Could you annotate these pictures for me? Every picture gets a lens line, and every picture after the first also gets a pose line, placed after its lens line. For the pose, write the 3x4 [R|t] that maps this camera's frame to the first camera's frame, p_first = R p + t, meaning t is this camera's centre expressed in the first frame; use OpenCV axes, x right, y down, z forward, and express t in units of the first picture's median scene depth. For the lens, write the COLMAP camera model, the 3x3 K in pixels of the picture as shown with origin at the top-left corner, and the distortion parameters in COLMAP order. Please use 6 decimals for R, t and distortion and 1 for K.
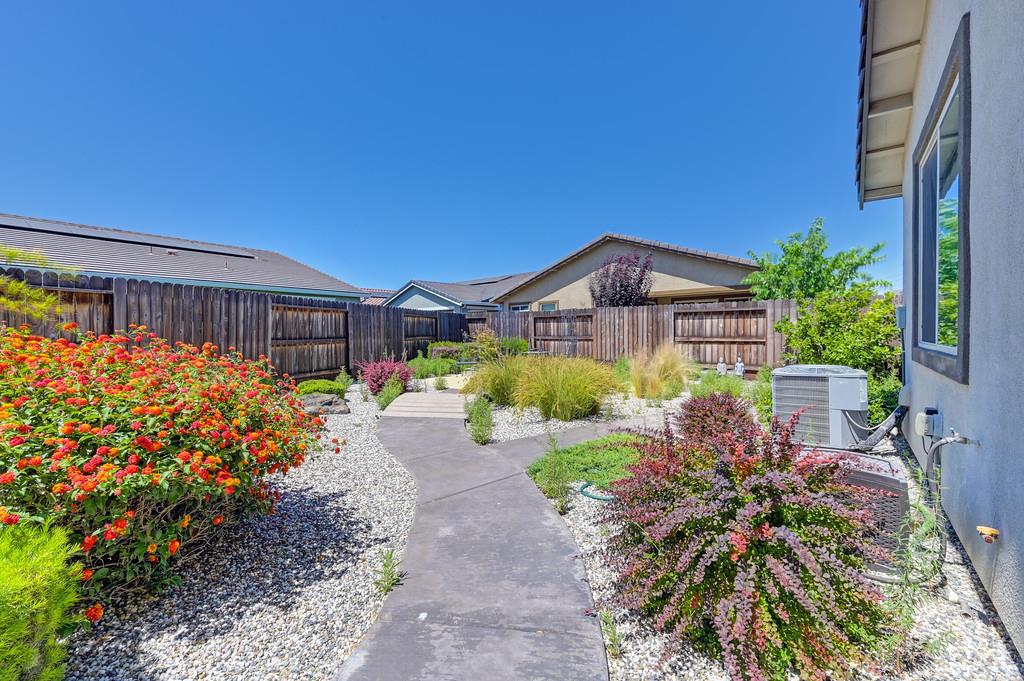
lens RADIAL K [[434.8, 0, 514.3], [0, 434.8, 335.5], [0, 0, 1]] dist [-0.000527, -0.000100]
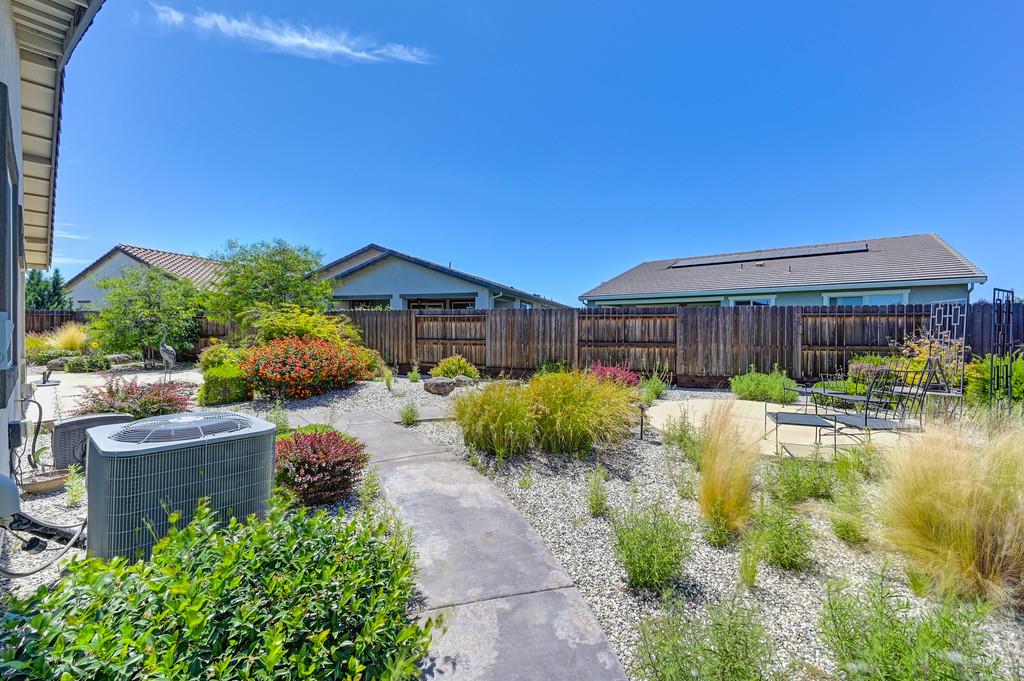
lens RADIAL K [[407.3, 0, 516.8], [0, 407.3, 344.1], [0, 0, 1]] dist [-0.000550, 0.000004]
pose [[-0.060551, 0.024334, -0.997868, 0.504455], [-0.018289, 0.999508, 0.025484, -0.007995], [0.997998, 0.019793, -0.060077, 0.617503]]
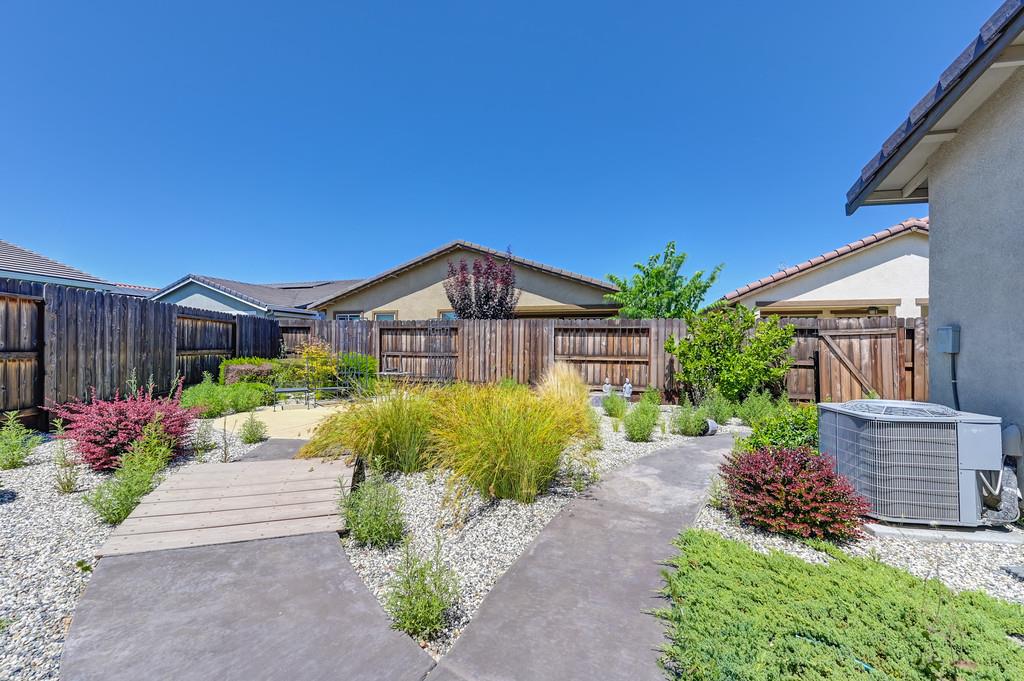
lens RADIAL K [[407.3, 0, 516.8], [0, 407.3, 344.1], [0, 0, 1]] dist [-0.000550, 0.000004]
pose [[0.899640, 0.022345, 0.436060, -0.071829], [-0.015700, 0.999699, -0.018838, -0.002236], [-0.436350, 0.010102, 0.899720, 0.271487]]
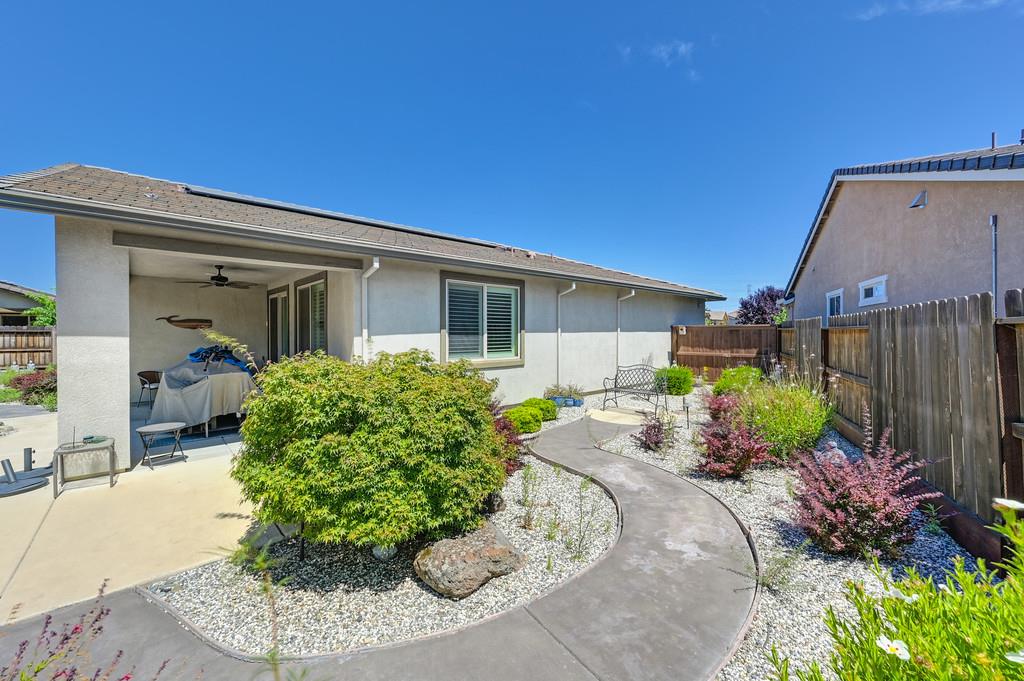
lens RADIAL K [[407.3, 0, 516.8], [0, 407.3, 344.1], [0, 0, 1]] dist [-0.000550, 0.000004]
pose [[0.182768, -0.022955, 0.982888, -0.569165], [0.007255, 0.999732, 0.021999, -0.028182], [-0.983129, 0.003110, 0.182885, -0.941510]]
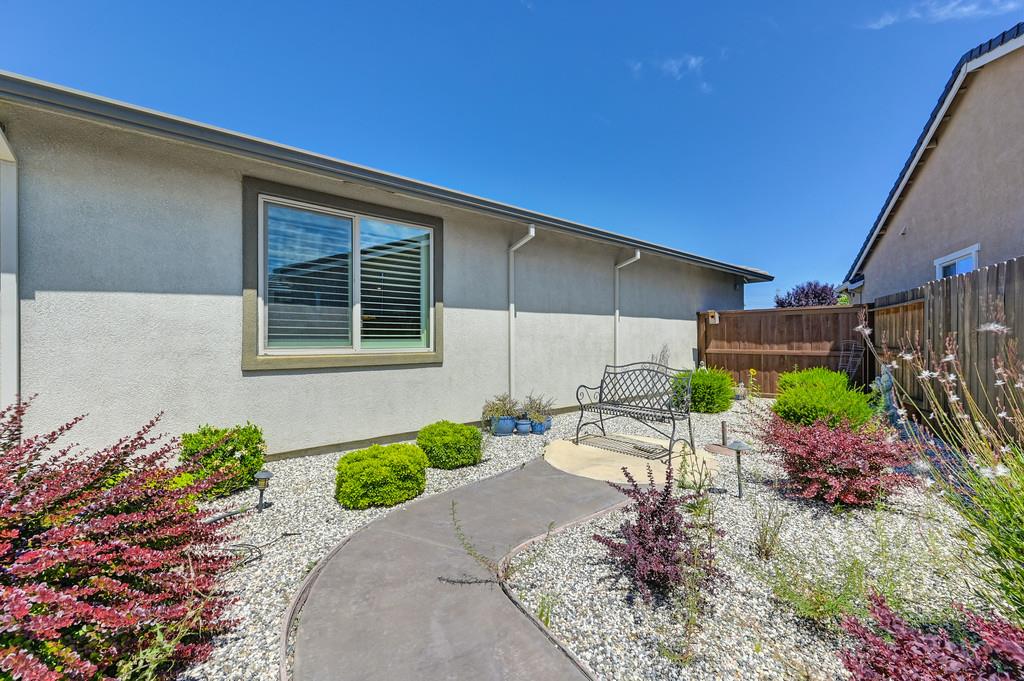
lens RADIAL K [[403.9, 0, 519.8], [0, 403.9, 340.7], [0, 0, 1]] dist [0.000805, 0.000191]
pose [[0.231205, 0.000947, 0.972905, -0.216753], [0.005698, 0.999981, -0.002327, 0.006684], [-0.972888, 0.006082, 0.231195, -1.002653]]
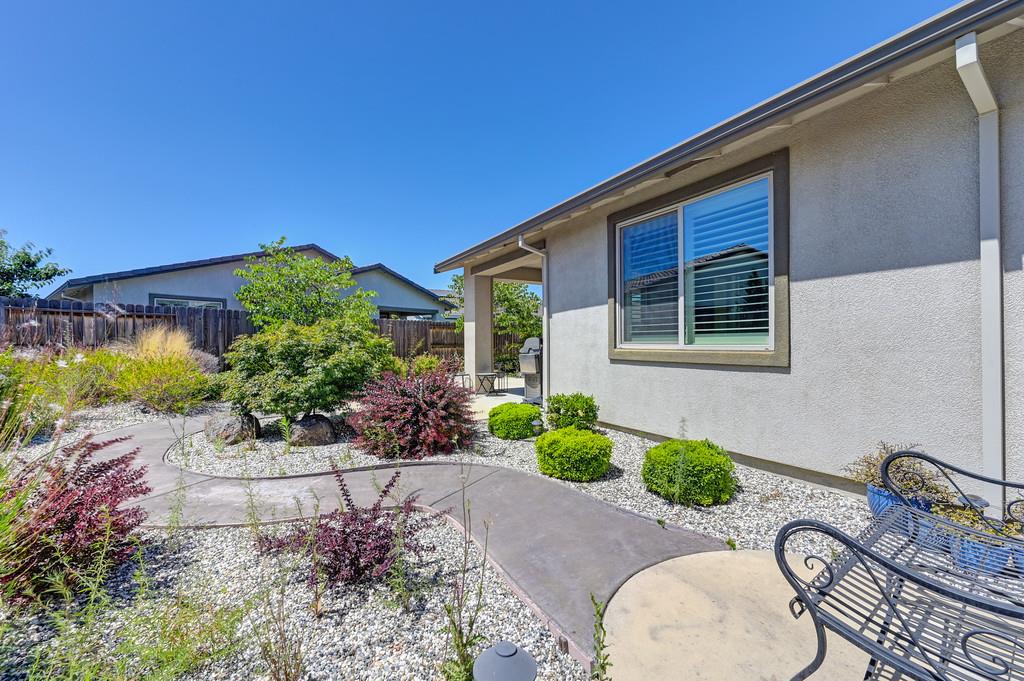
lens RADIAL K [[407.3, 0, 516.8], [0, 407.3, 344.1], [0, 0, 1]] dist [-0.000550, 0.000004]
pose [[0.925987, 0.004508, -0.377528, 0.136738], [-0.006068, 0.999977, -0.002945, 0.014656], [0.377506, 0.005018, 0.925993, -1.167366]]
